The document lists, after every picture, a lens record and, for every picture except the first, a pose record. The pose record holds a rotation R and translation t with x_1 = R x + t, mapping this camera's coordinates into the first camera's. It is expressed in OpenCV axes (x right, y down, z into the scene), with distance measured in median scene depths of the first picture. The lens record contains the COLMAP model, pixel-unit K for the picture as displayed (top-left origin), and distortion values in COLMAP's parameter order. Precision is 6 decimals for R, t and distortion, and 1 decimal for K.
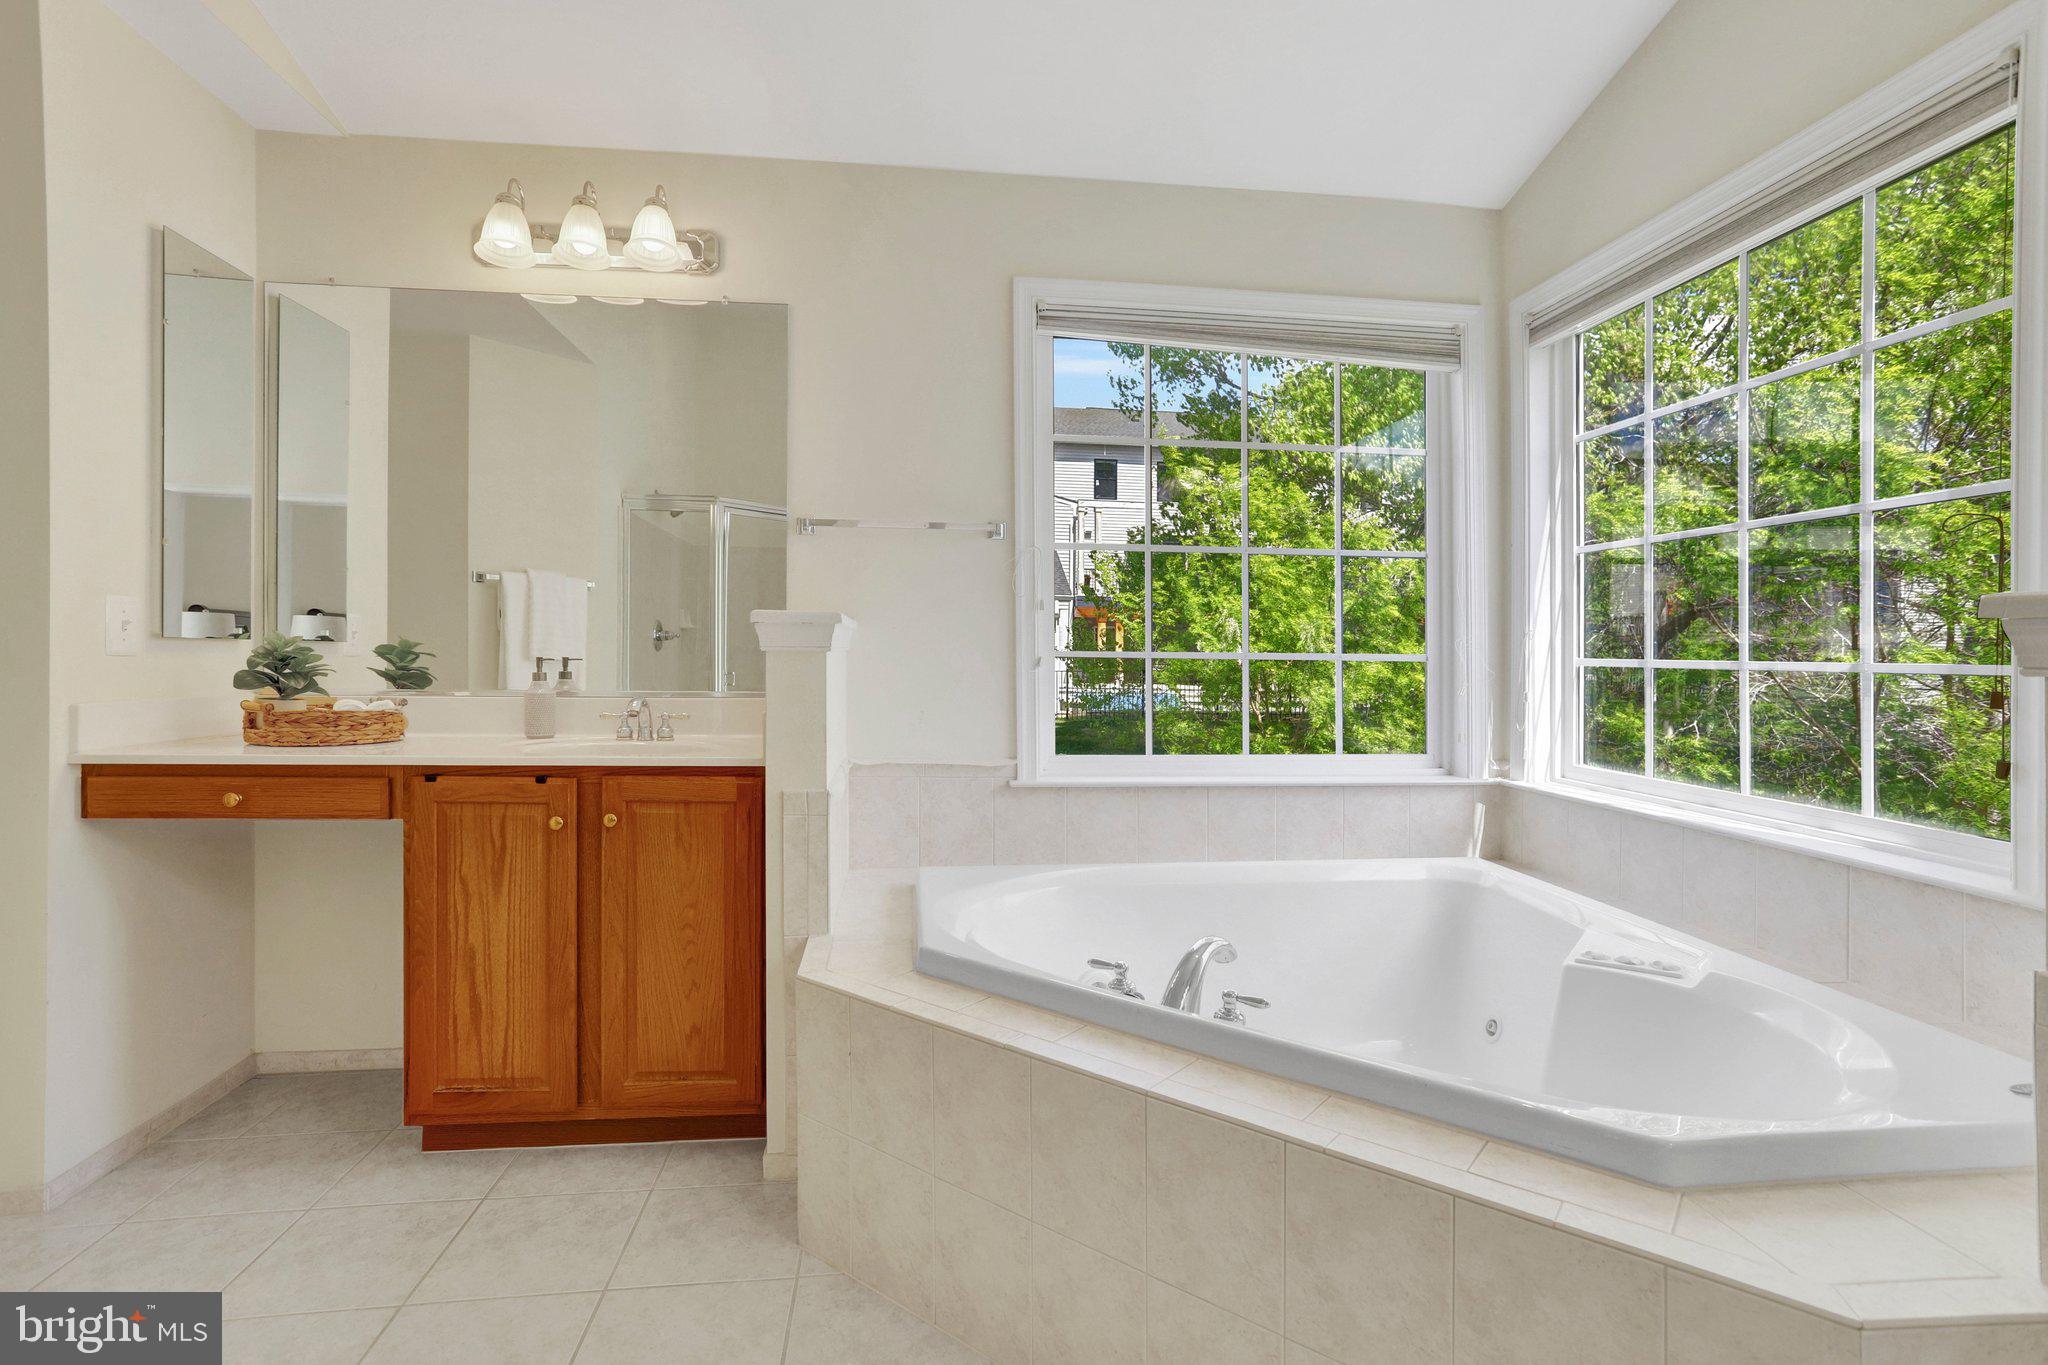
lens RADIAL K [[998.0, 0, 1002.3], [0, 998.0, 657.8], [0, 0, 1]] dist [-0.028743, 0.021368]
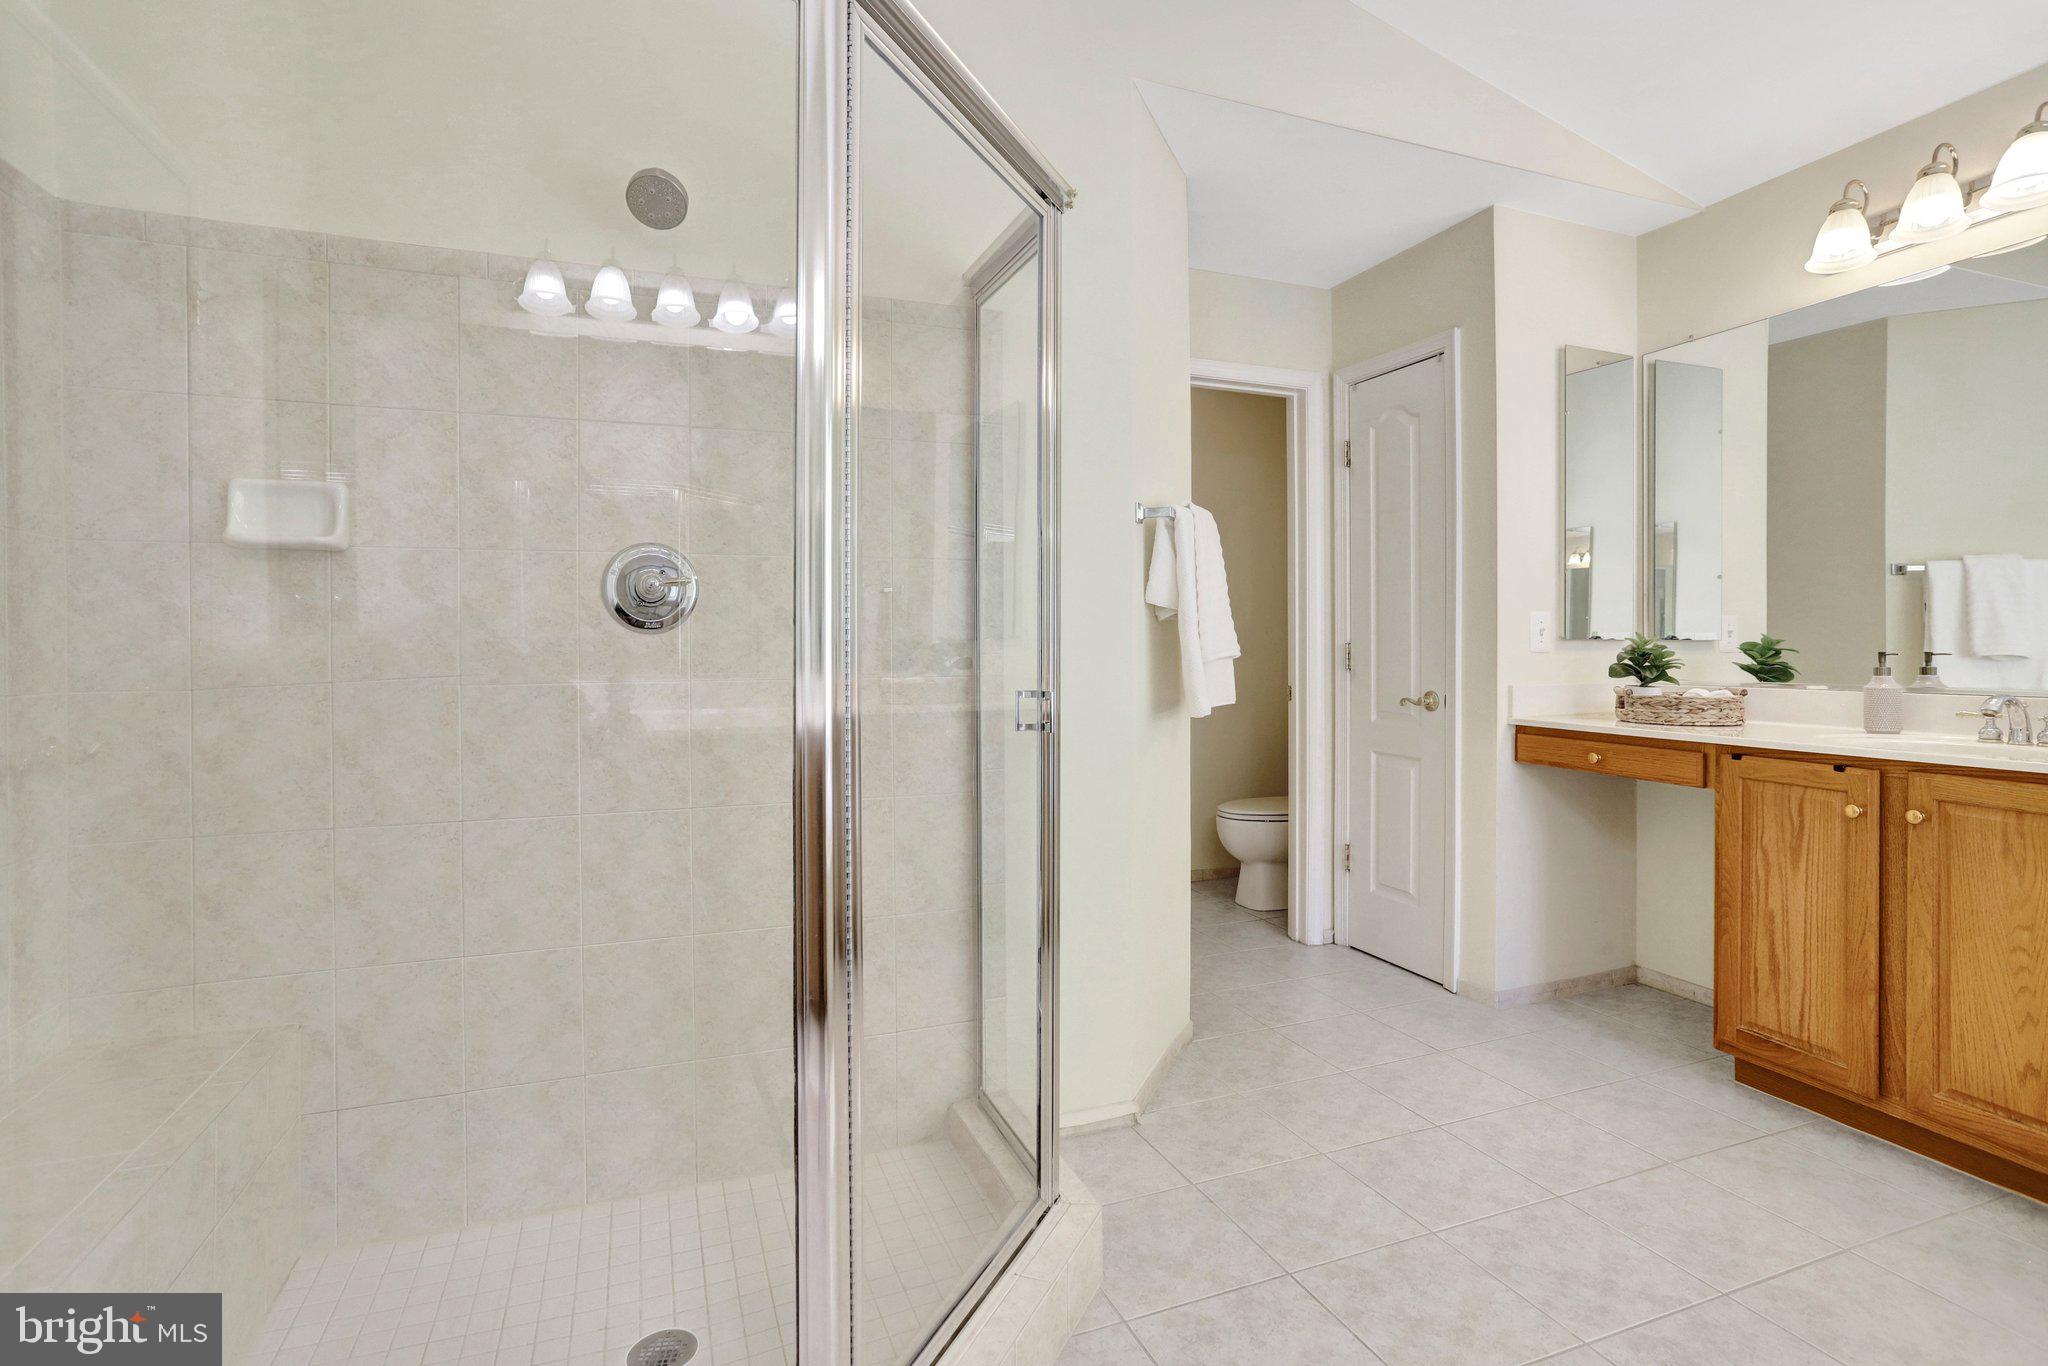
lens RADIAL K [[998.0, 0, 1026.8], [0, 998.0, 673.4], [0, 0, 1]] dist [-0.028743, 0.021368]
pose [[0.247726, 0.011014, -0.968768, 0.320516], [0.003178, 0.999921, 0.012181, 0.007408], [0.968825, -0.006096, 0.247671, -0.084287]]
